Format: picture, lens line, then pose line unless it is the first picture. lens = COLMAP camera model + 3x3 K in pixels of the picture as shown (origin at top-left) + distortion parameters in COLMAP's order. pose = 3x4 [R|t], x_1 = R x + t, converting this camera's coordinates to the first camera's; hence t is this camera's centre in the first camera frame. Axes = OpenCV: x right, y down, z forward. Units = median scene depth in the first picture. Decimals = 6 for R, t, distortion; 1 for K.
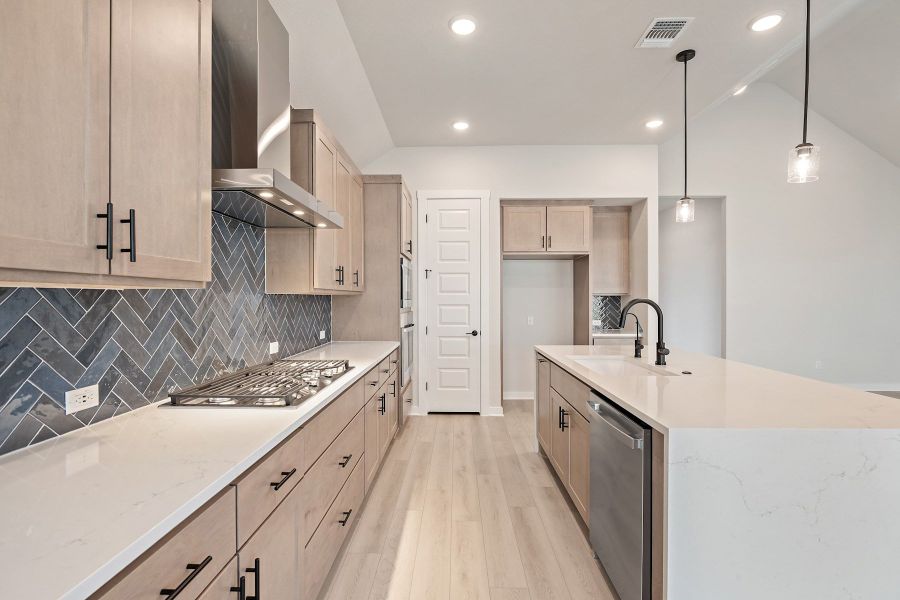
lens RADIAL K [[413.0, 0, 455.4], [0, 413.0, 296.7], [0, 0, 1]] dist [-0.001037, -0.004508]
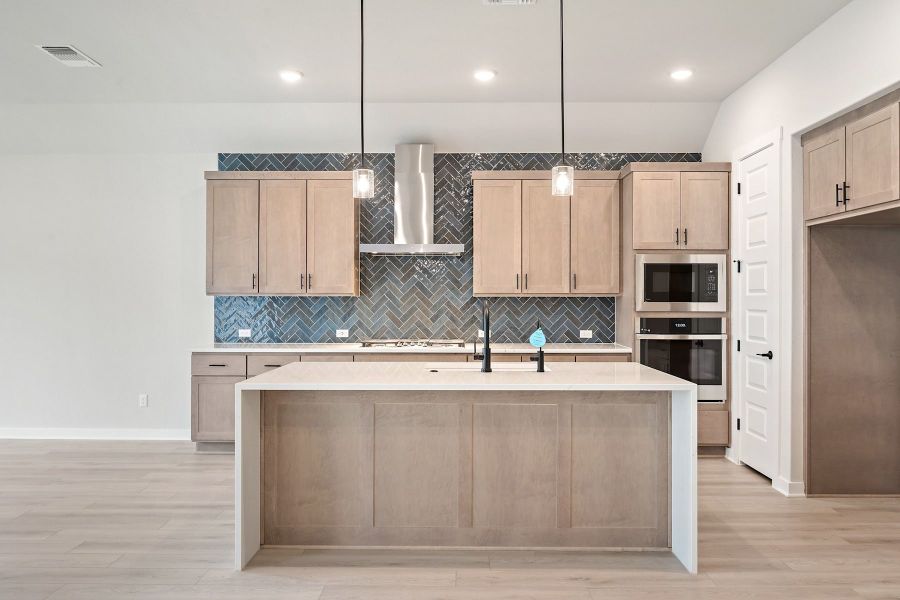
lens RADIAL K [[646.9, 0, 457.3], [0, 646.9, 306.3], [0, 0, 1]] dist [-0.011976, -0.005049]
pose [[-0.000240, 0.010948, -0.999940, 1.164961], [0.000432, 0.999940, 0.010948, 0.001480], [1.000000, -0.000430, -0.000245, 0.572133]]
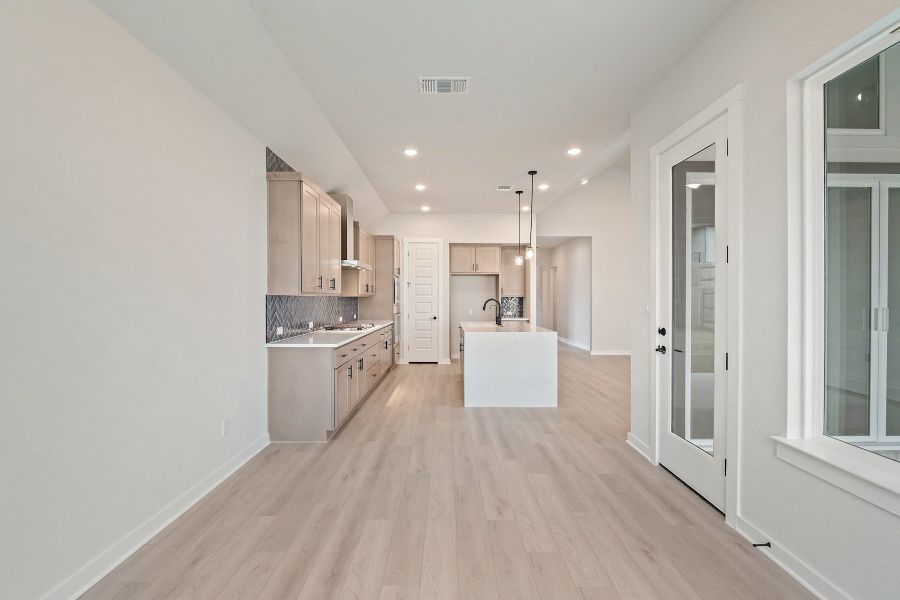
lens RADIAL K [[413.0, 0, 448.1], [0, 413.0, 300.1], [0, 0, 1]] dist [-0.001037, -0.004508]
pose [[0.999996, 0.001470, 0.002239, 0.111877], [-0.001482, 0.999982, 0.005728, 0.000117], [-0.002230, -0.005731, 0.999981, -0.887455]]
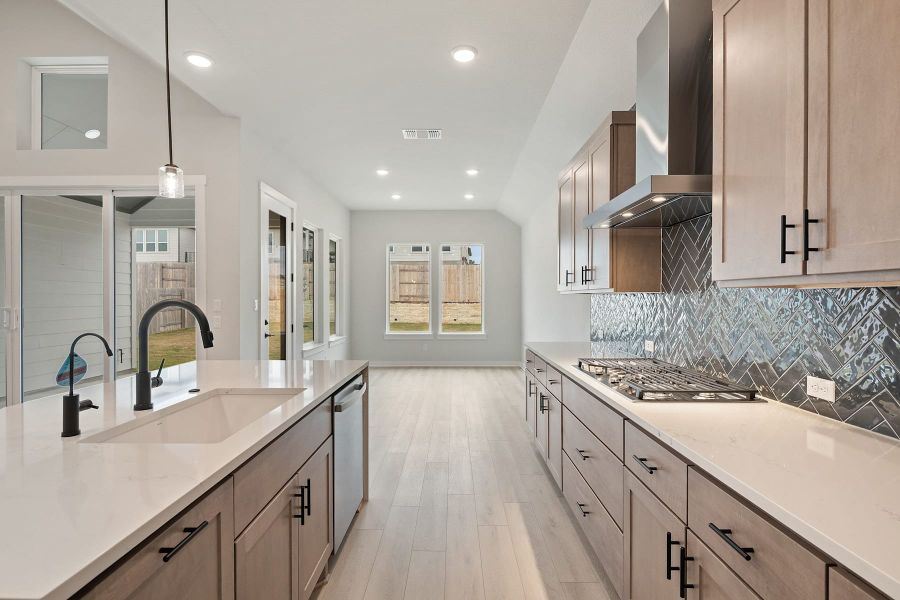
lens RADIAL K [[430.8, 0, 453.4], [0, 430.8, 300.5], [0, 0, 1]] dist [0.000279, -0.002614]
pose [[-0.999994, 0.001668, 0.003161, 0.025113], [0.001681, 0.999991, 0.004005, 0.003070], [-0.003155, 0.004010, -0.999987, 0.986418]]
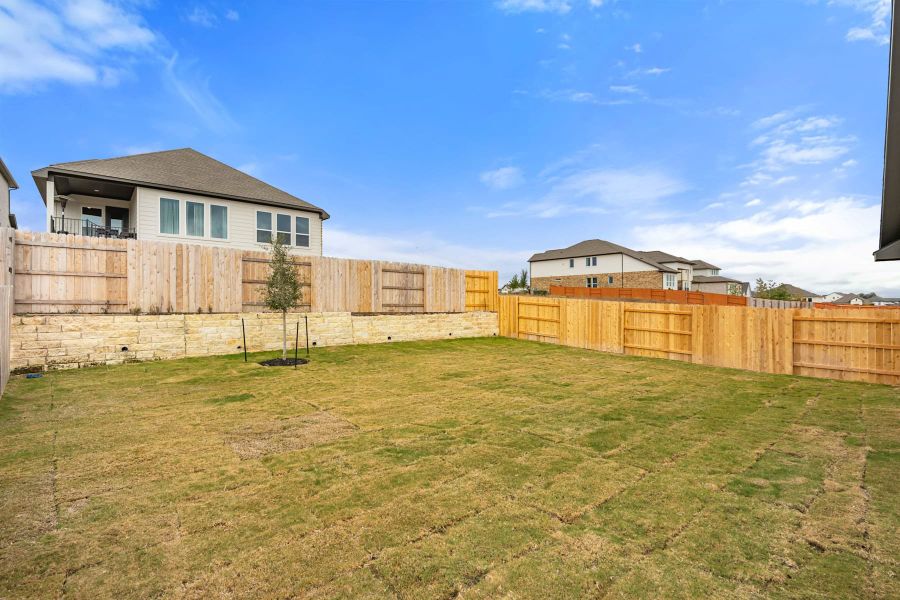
lens RADIAL K [[413.0, 0, 456.9], [0, 413.0, 303.1], [0, 0, 1]] dist [-0.001037, -0.004508]
pose [[-0.698896, 0.000662, -0.715223, 2.578451], [0.004841, 0.999981, -0.003804, -0.031131], [0.715206, -0.006121, -0.698886, -1.029352]]
